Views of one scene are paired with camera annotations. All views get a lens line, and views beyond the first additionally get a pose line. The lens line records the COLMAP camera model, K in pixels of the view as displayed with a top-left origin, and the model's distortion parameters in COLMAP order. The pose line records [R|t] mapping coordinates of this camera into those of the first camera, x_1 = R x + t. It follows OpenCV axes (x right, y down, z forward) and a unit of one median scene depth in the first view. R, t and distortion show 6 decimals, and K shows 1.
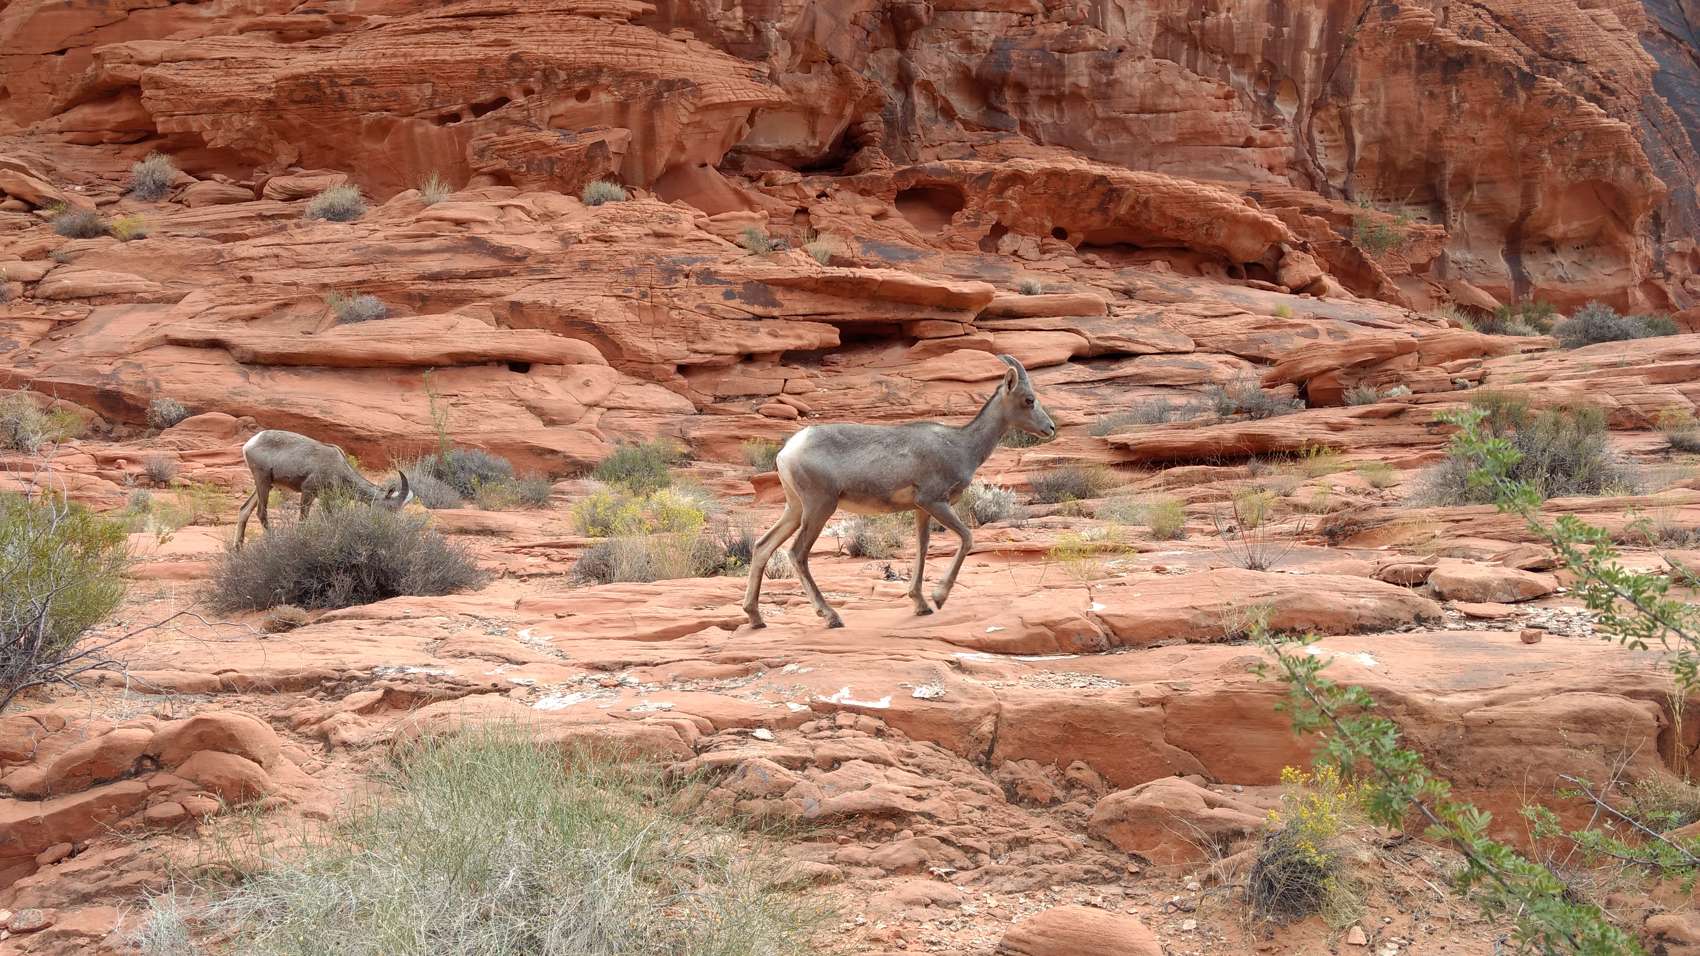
lens RADIAL K [[1350.8, 0, 850.6], [0, 1350.8, 465.9], [0, 0, 1]] dist [0.019765, 0.027795]
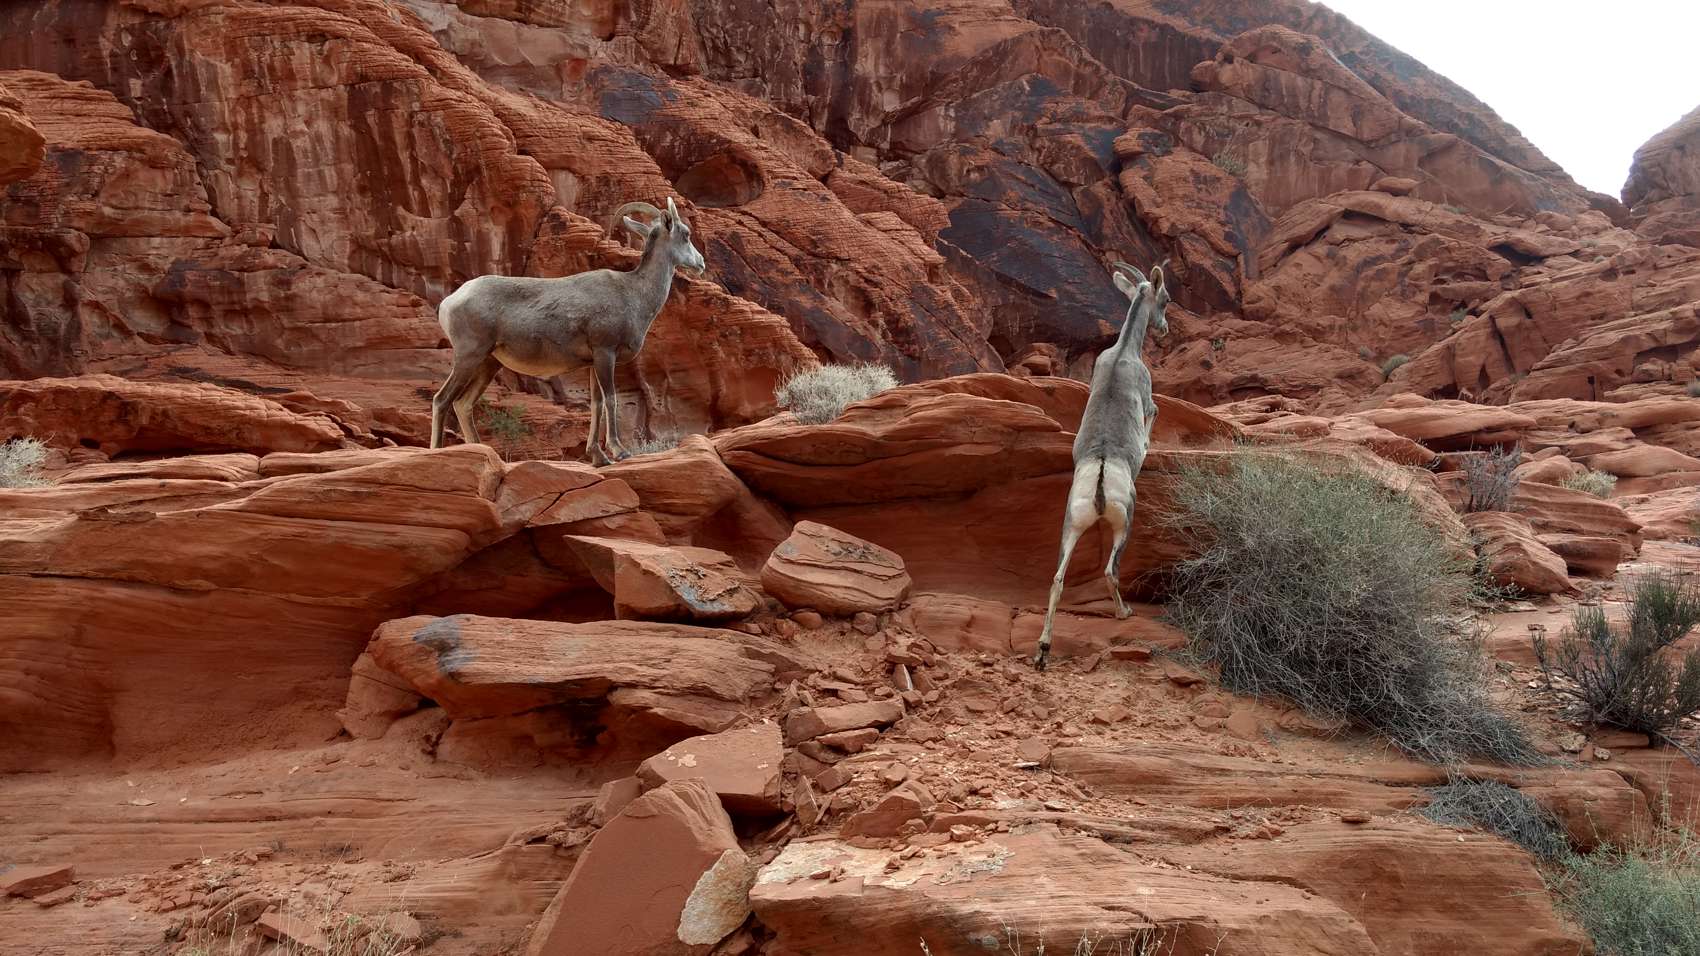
lens RADIAL K [[1350.8, 0, 860.9], [0, 1350.8, 480.3], [0, 0, 1]] dist [0.019765, 0.027795]
pose [[0.991156, -0.050097, 0.122878, 0.510579], [0.063031, 0.992605, -0.103741, 0.010082], [-0.116773, 0.110569, 0.986985, -0.132189]]
